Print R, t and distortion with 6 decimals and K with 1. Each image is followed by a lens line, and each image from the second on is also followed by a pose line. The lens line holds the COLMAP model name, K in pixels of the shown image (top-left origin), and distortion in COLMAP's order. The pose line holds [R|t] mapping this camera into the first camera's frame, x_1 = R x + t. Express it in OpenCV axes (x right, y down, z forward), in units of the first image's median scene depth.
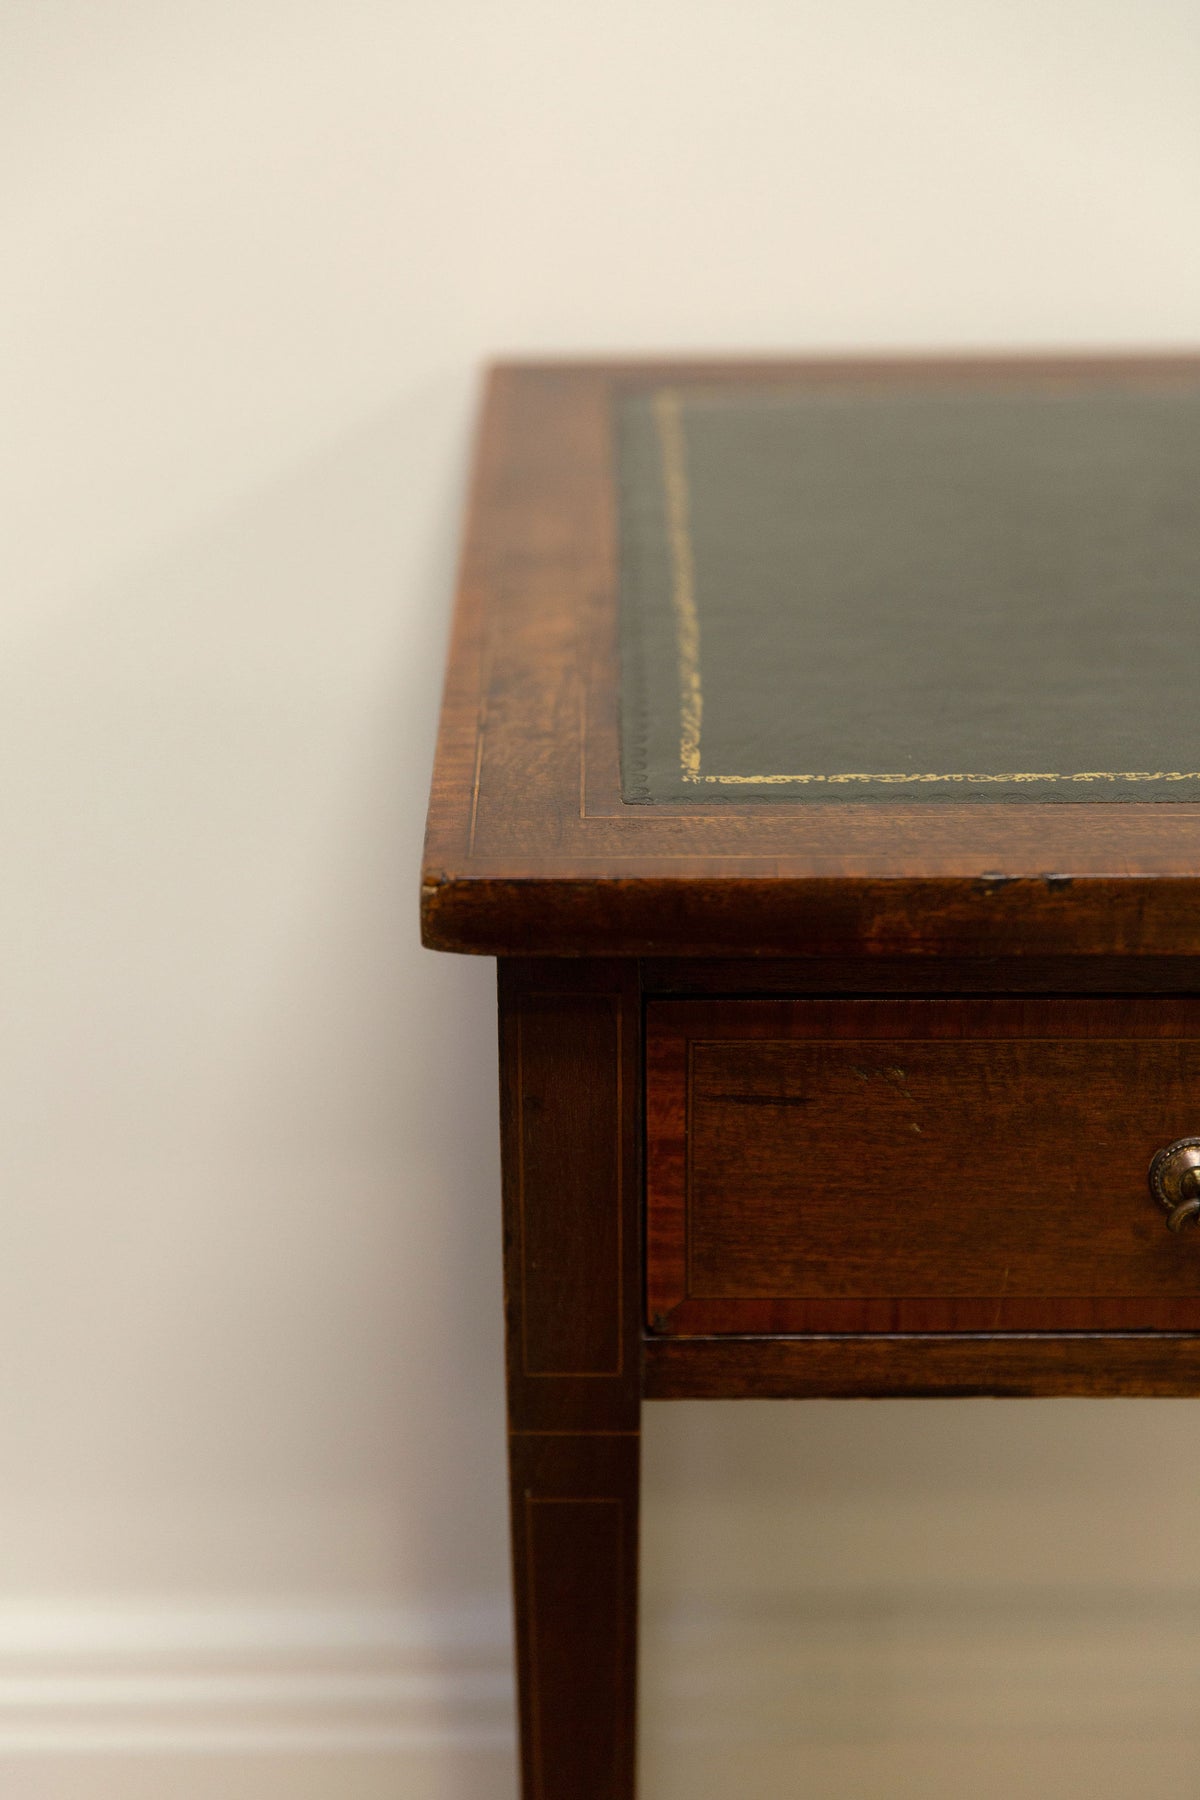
lens RADIAL K [[2858.0, 0, 600.0], [0, 2858.0, 900.0], [0, 0, 1]] dist [-0.049307, -0.043648]
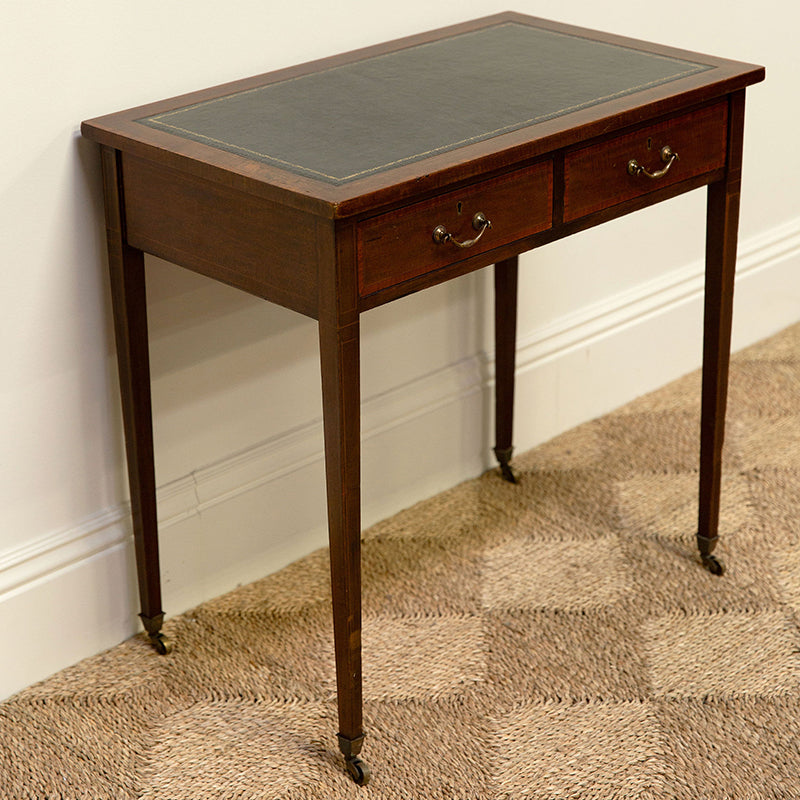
lens RADIAL K [[1970.8, 0, 400.4], [0, 1970.8, 279.5], [0, 0, 1]] dist [-0.006122, 0.354081]
pose [[0.713770, -0.255965, 0.651931, -2.093396], [0.292713, 0.954655, 0.054344, -0.032994], [-0.636279, 0.152040, 0.756328, -1.529876]]
